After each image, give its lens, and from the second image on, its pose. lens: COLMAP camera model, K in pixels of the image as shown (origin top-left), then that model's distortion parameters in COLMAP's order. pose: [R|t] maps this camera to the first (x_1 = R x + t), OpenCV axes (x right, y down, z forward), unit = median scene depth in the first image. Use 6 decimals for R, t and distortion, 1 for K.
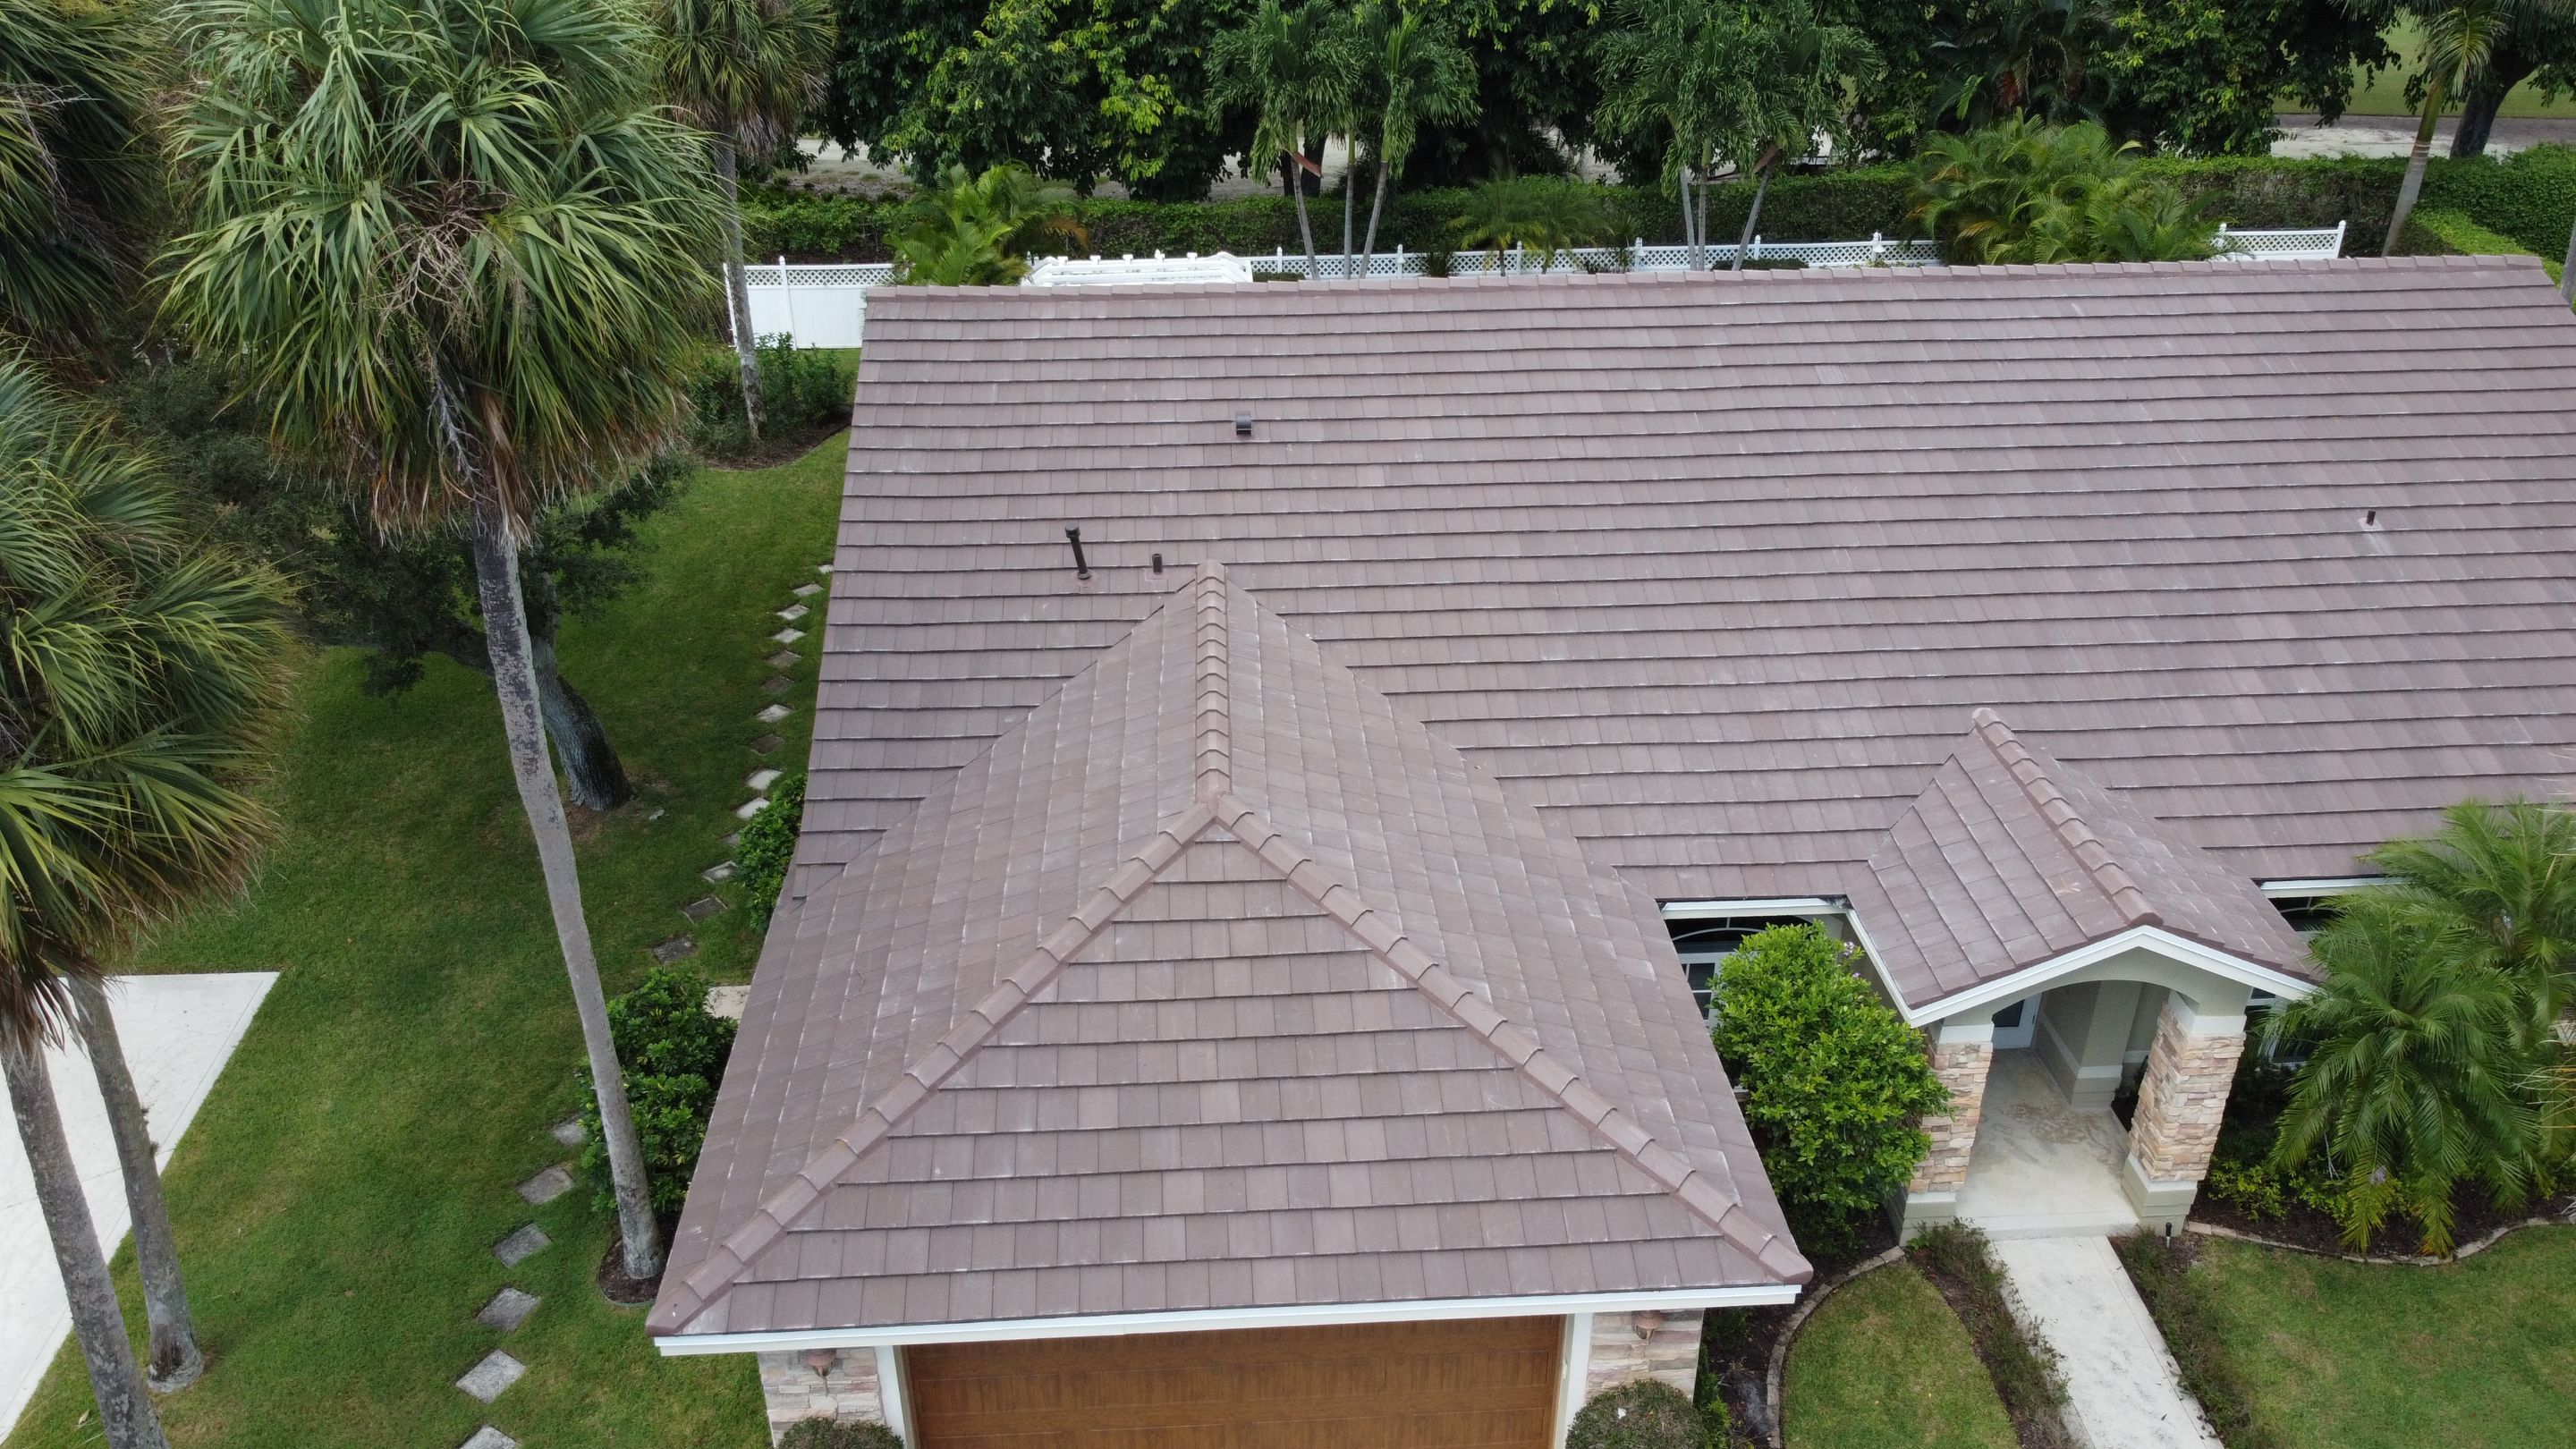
lens RADIAL K [[1962.6, 0, 1285.3], [0, 1962.6, 693.7], [0, 0, 1]] dist [0.009427, -0.024088]
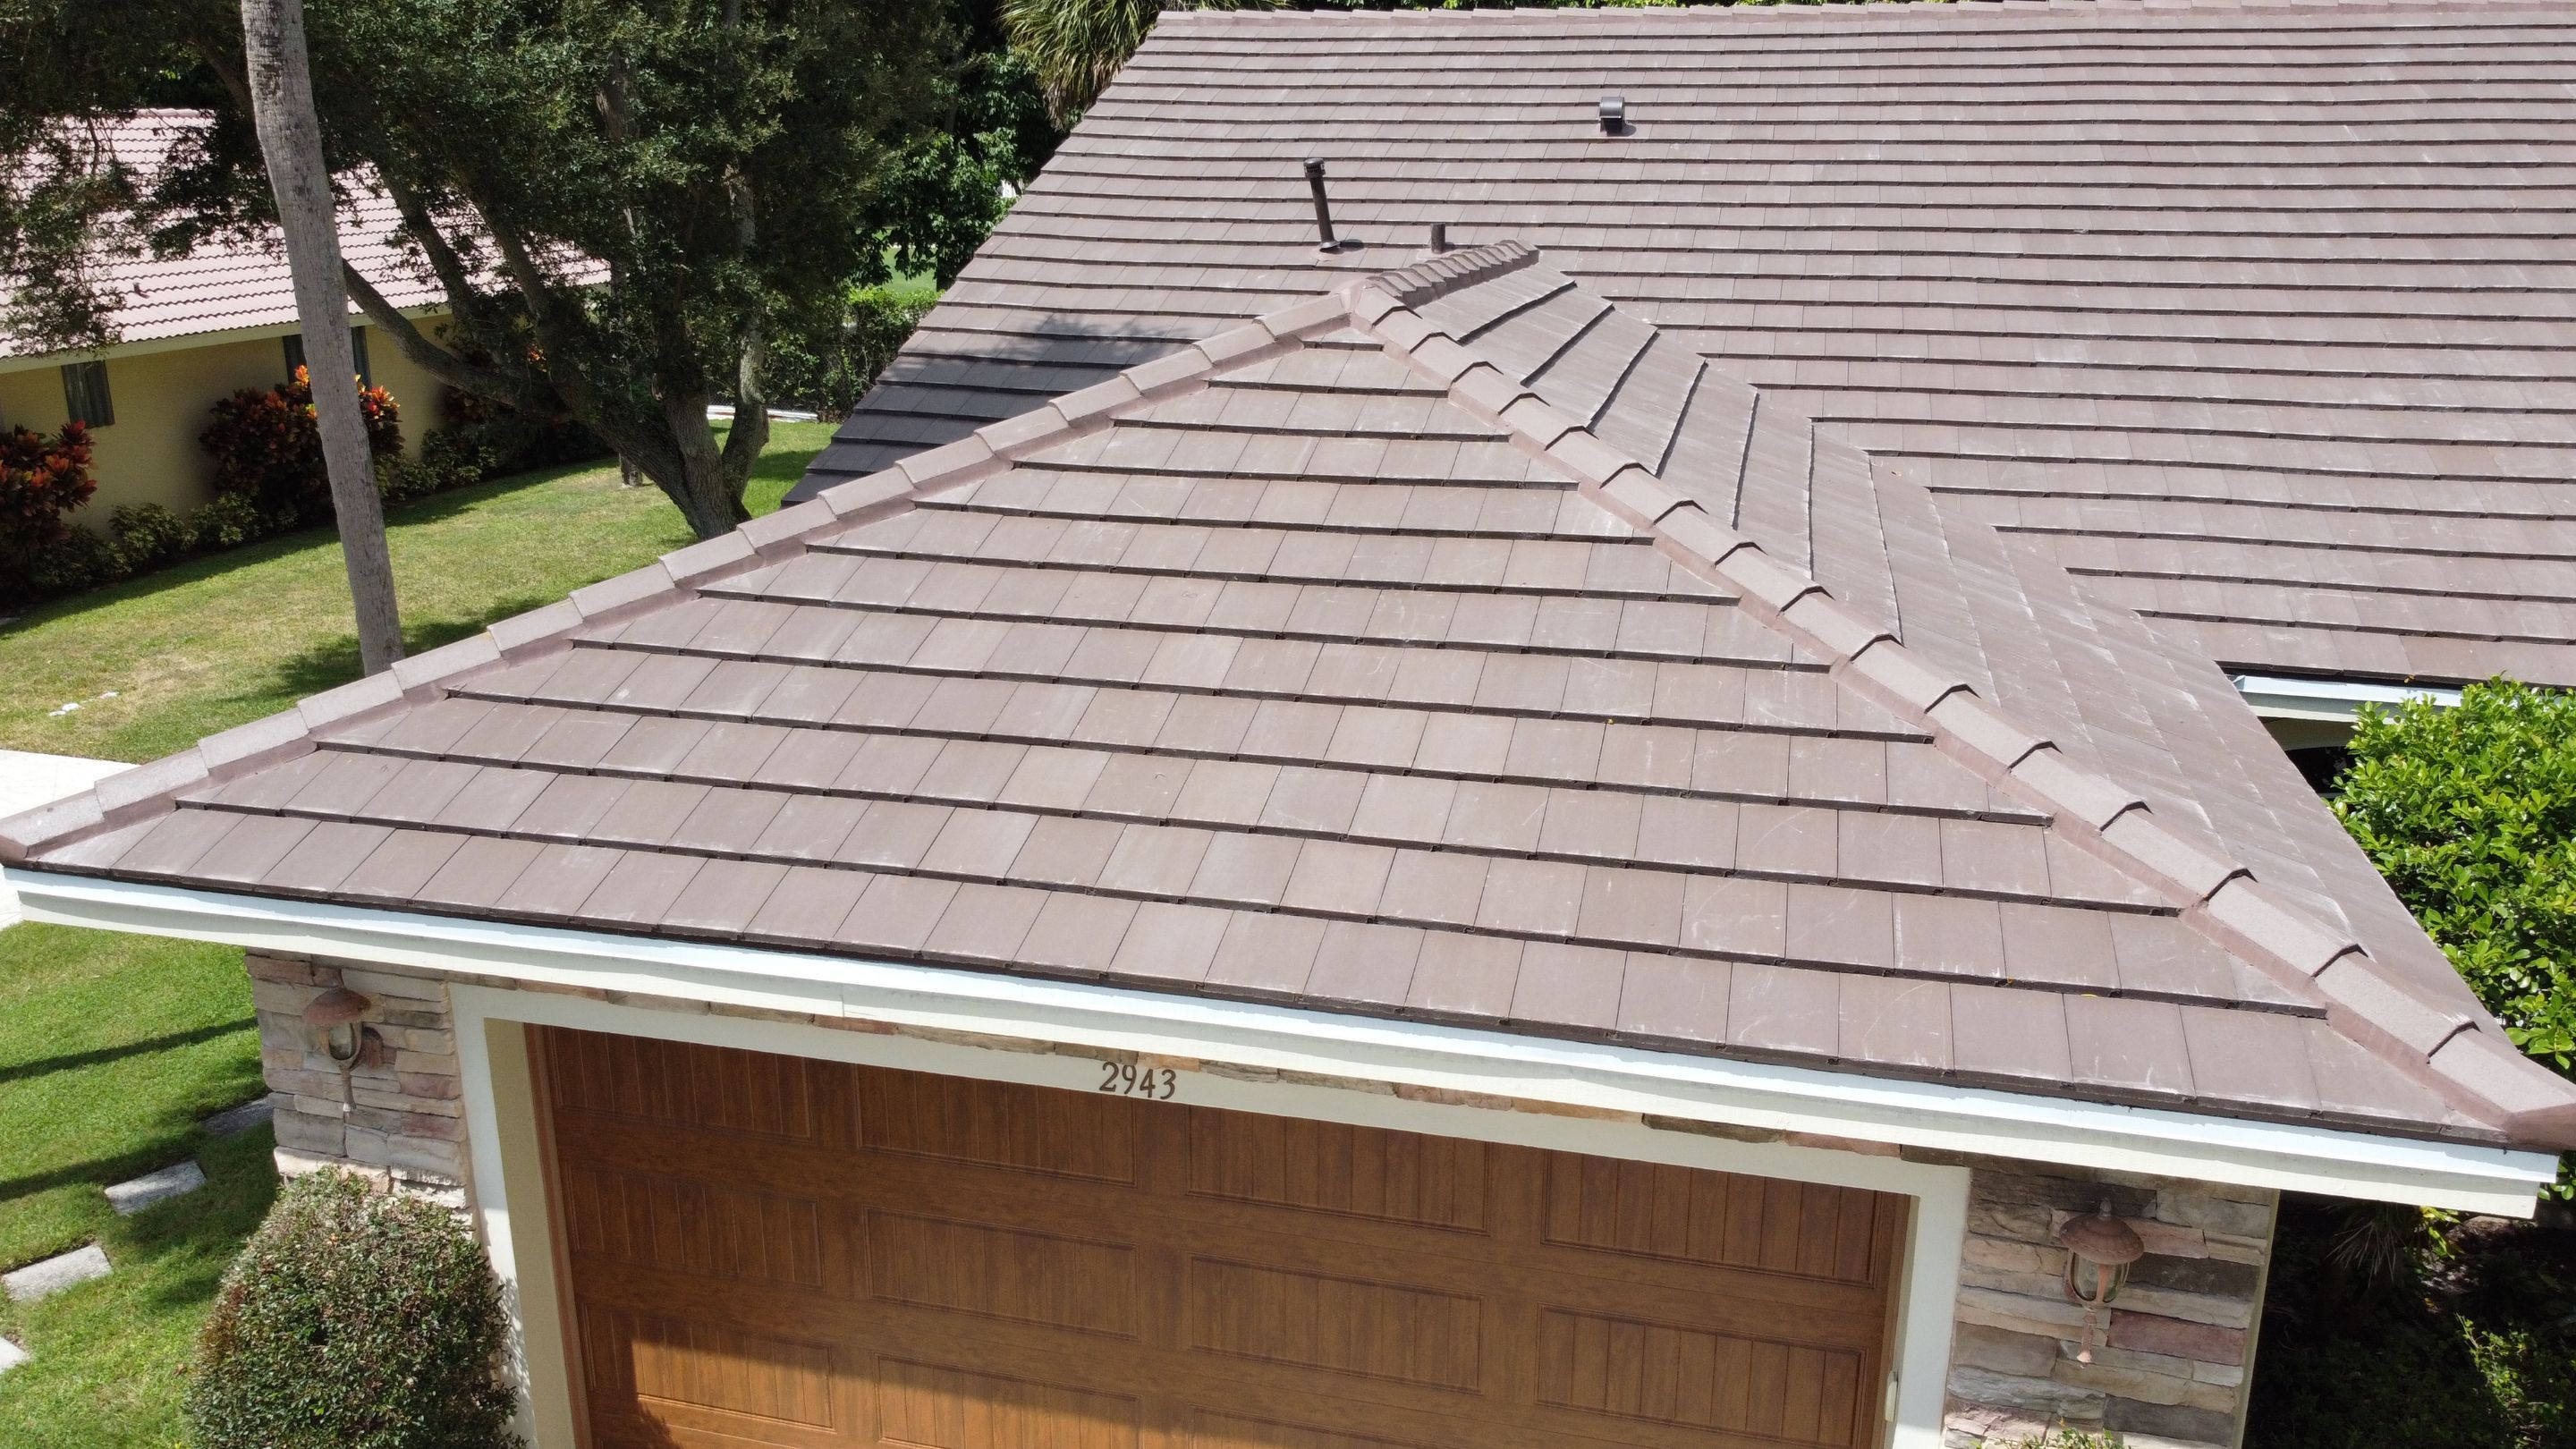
lens RADIAL K [[1962.6, 0, 1285.3], [0, 1962.6, 693.7], [0, 0, 1]] dist [0.009427, -0.024088]
pose [[0.951166, 0.089381, -0.295455, 0.096430], [-0.150804, 0.969714, -0.192129, 0.222469], [0.269334, 0.227303, 0.935838, 0.402120]]
